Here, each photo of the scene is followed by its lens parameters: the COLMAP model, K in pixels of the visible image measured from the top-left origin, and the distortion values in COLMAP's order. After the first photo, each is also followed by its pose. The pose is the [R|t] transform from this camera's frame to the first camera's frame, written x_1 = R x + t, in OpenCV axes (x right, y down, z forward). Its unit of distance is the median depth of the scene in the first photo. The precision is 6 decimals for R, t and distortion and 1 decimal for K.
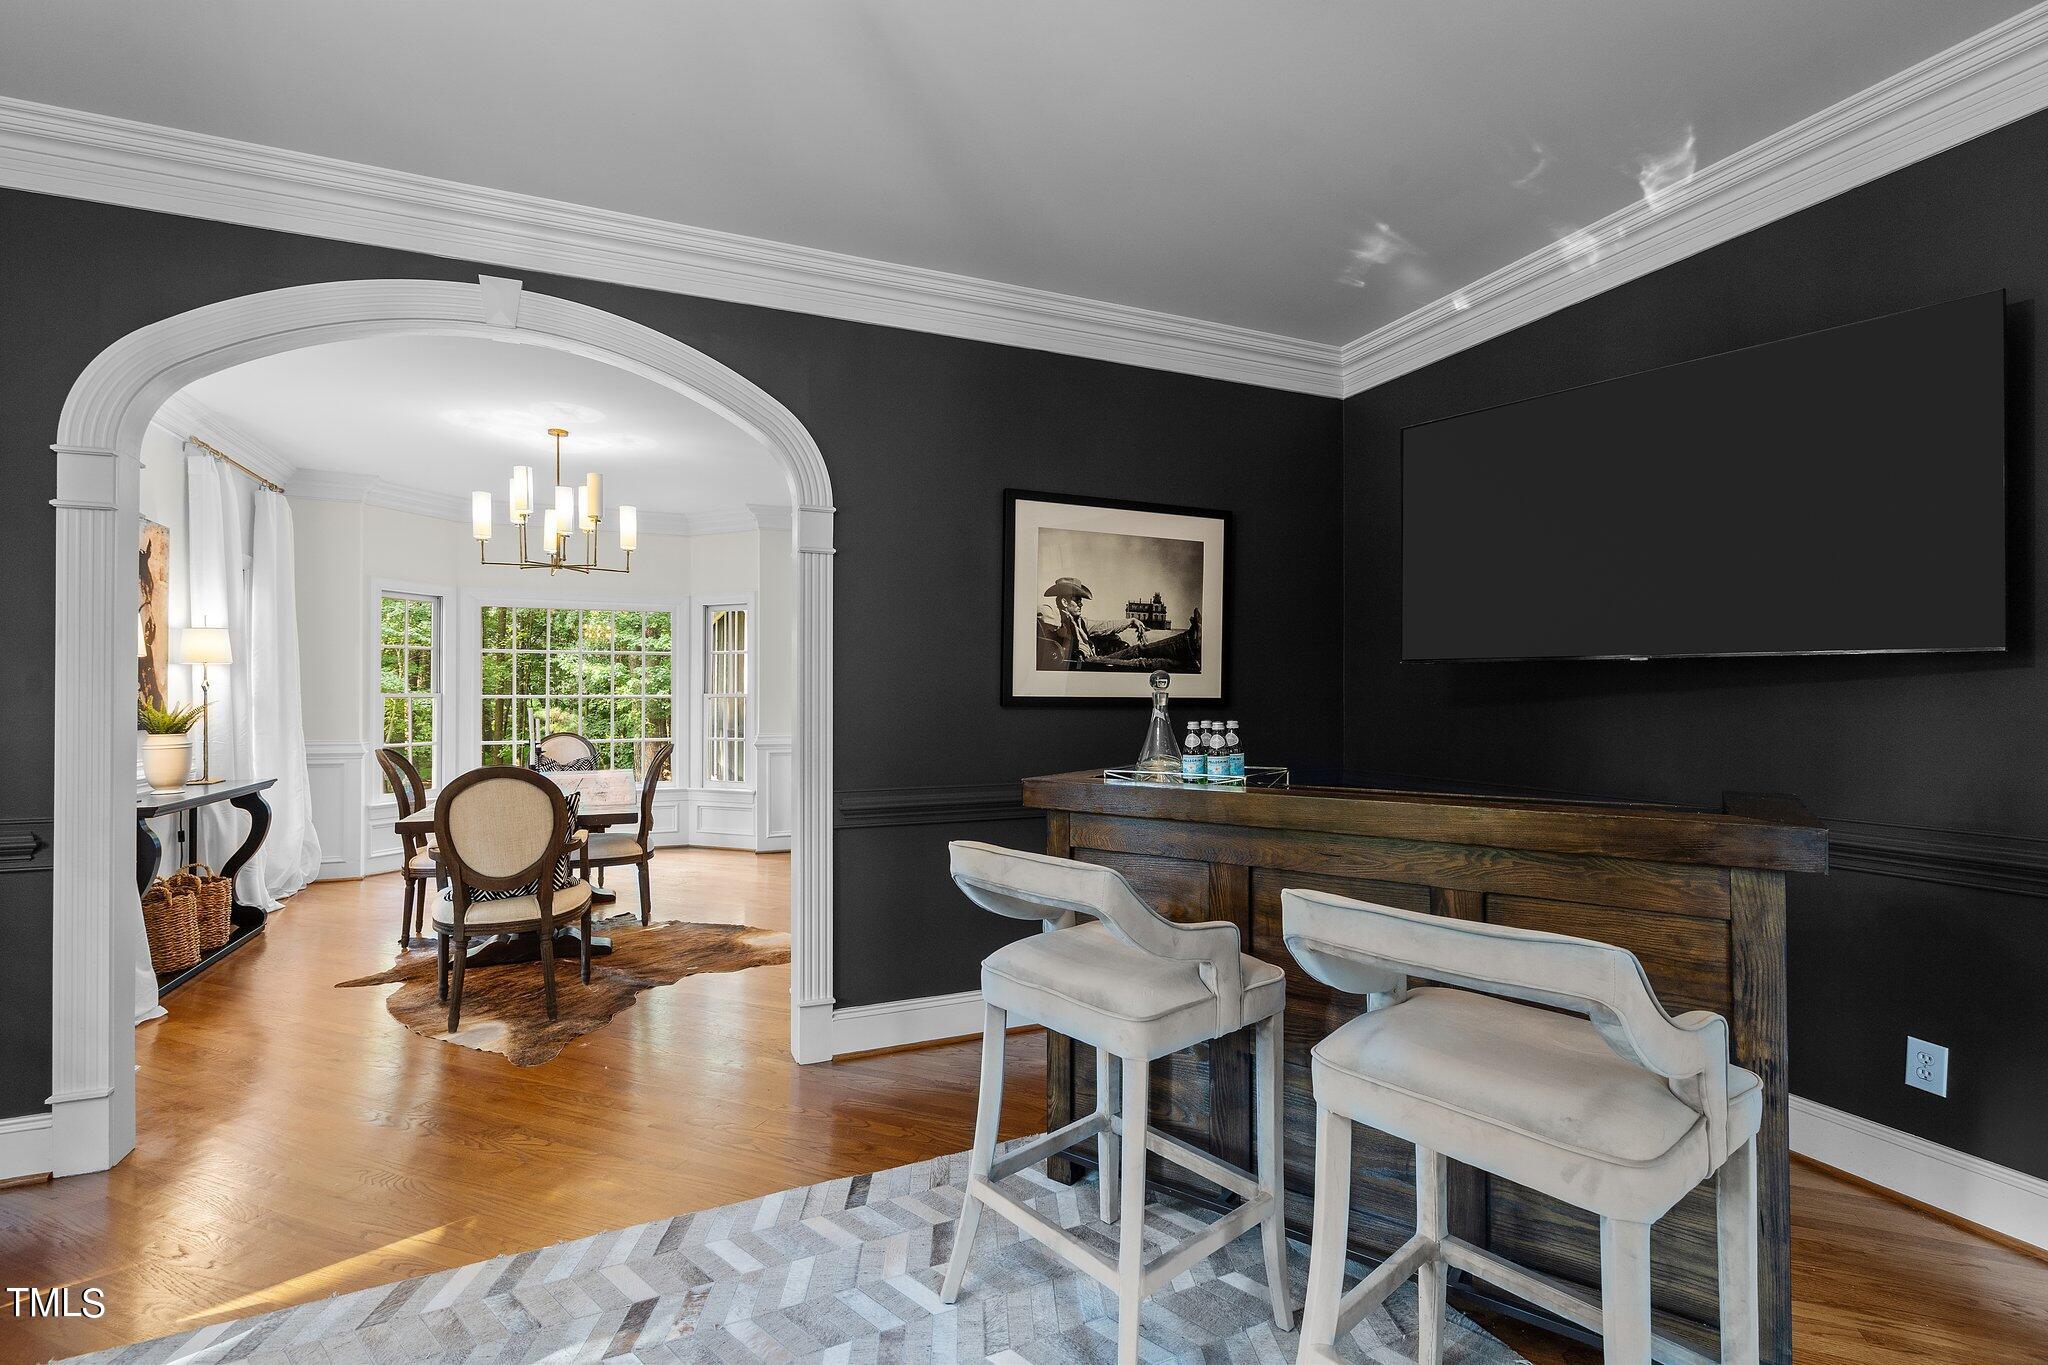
lens RADIAL K [[935.5, 0, 1018.7], [0, 935.5, 683.6], [0, 0, 1]] dist [-0.002088, 0.000058]
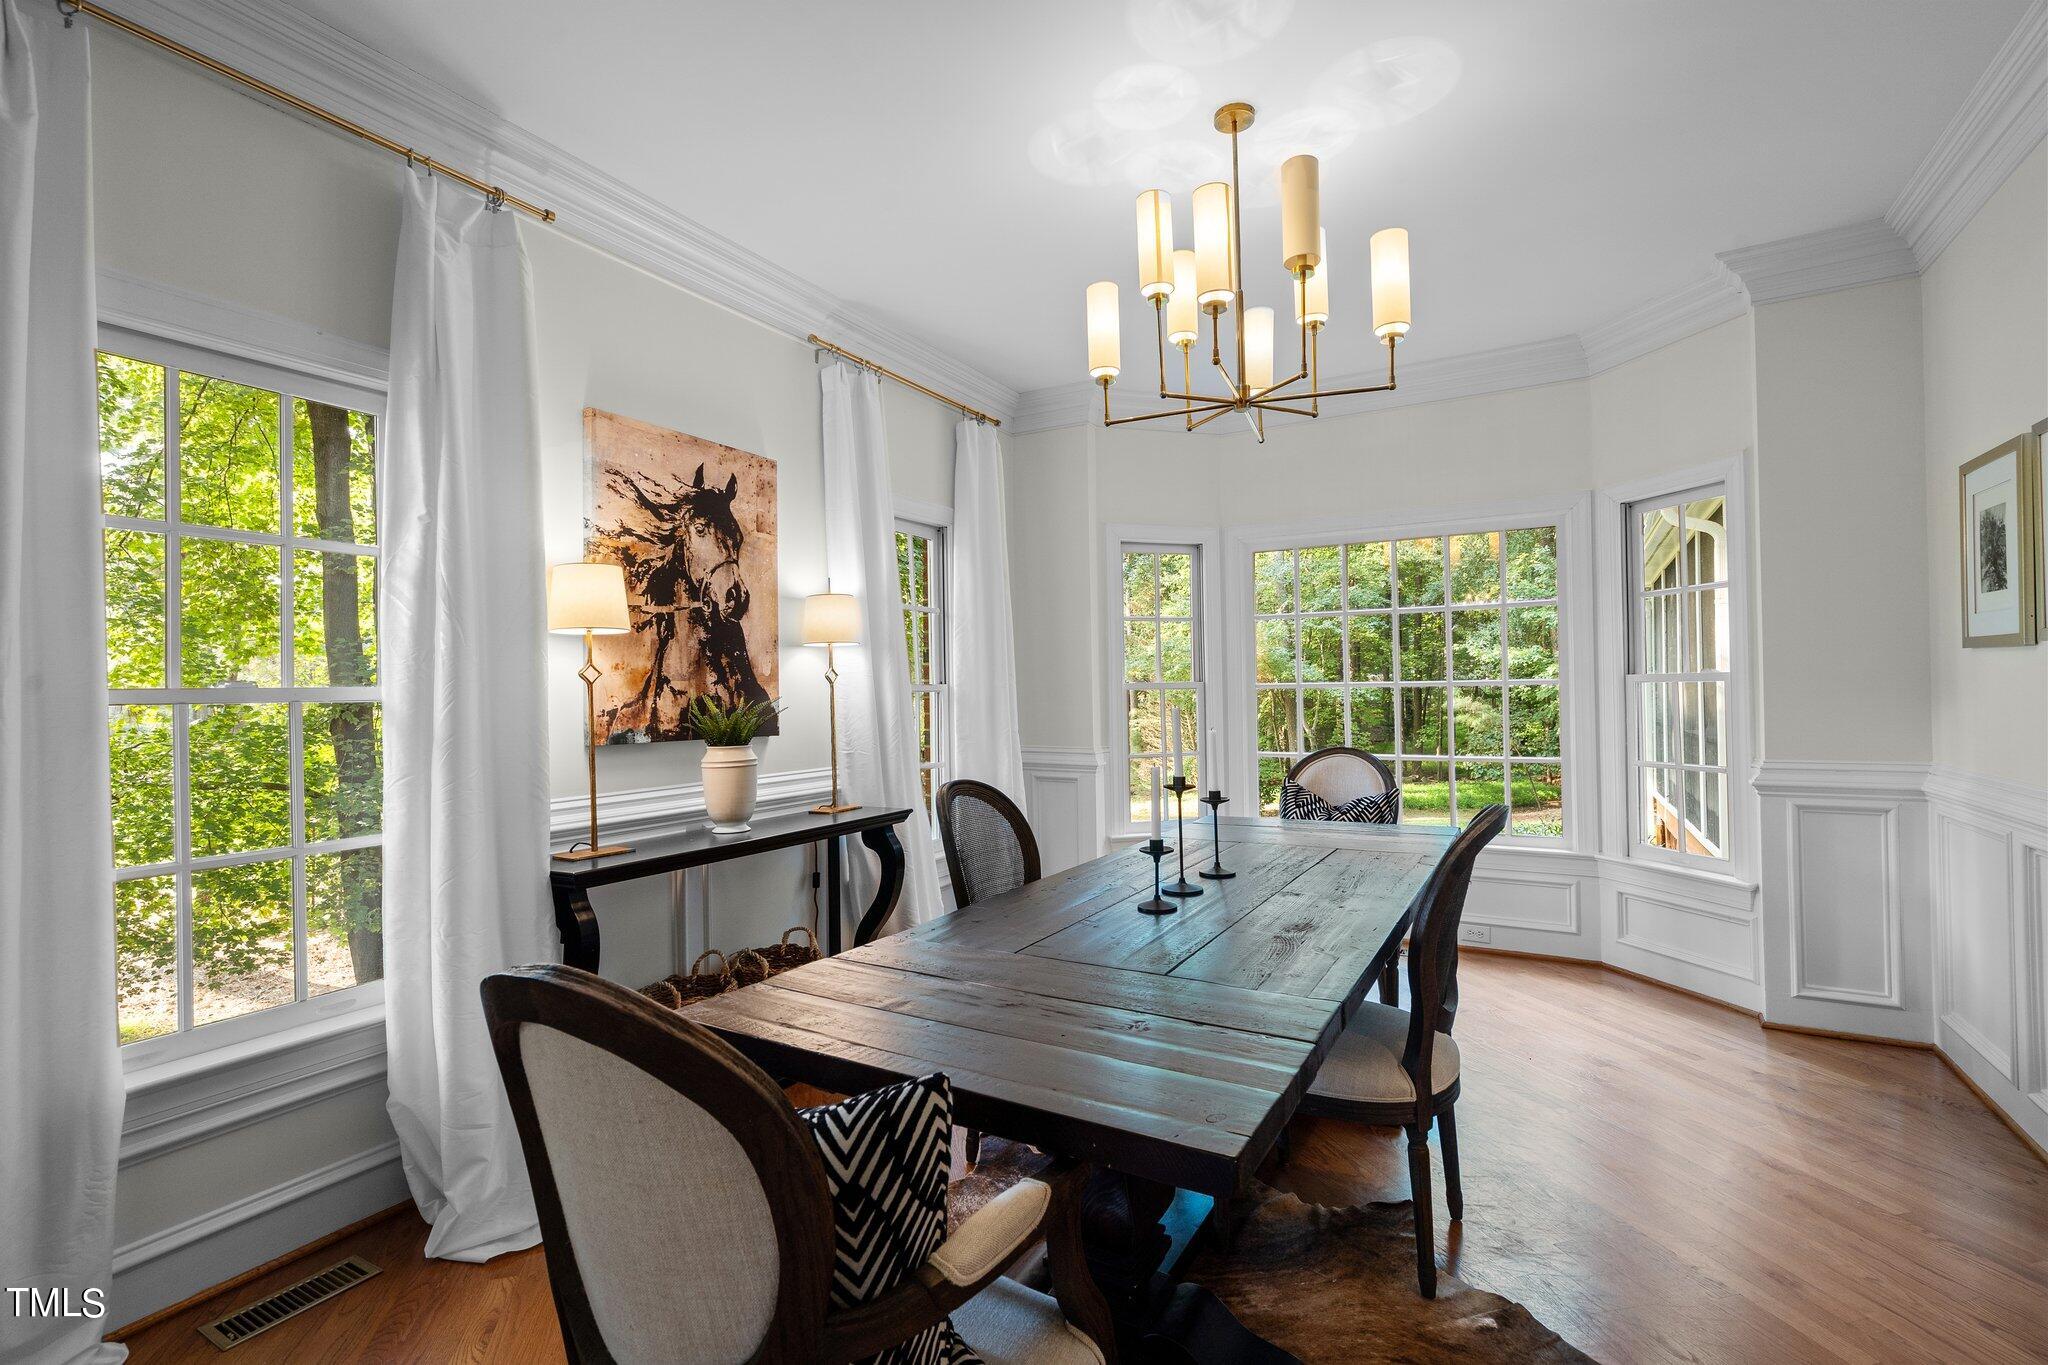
lens RADIAL K [[935.5, 0, 1009.2], [0, 935.5, 679.8], [0, 0, 1]] dist [-0.002088, 0.000058]
pose [[0.600302, -0.020627, -0.799507, -0.180504], [0.027509, 0.999608, -0.005135, 0.011668], [0.799300, -0.018911, 0.600635, 0.586065]]
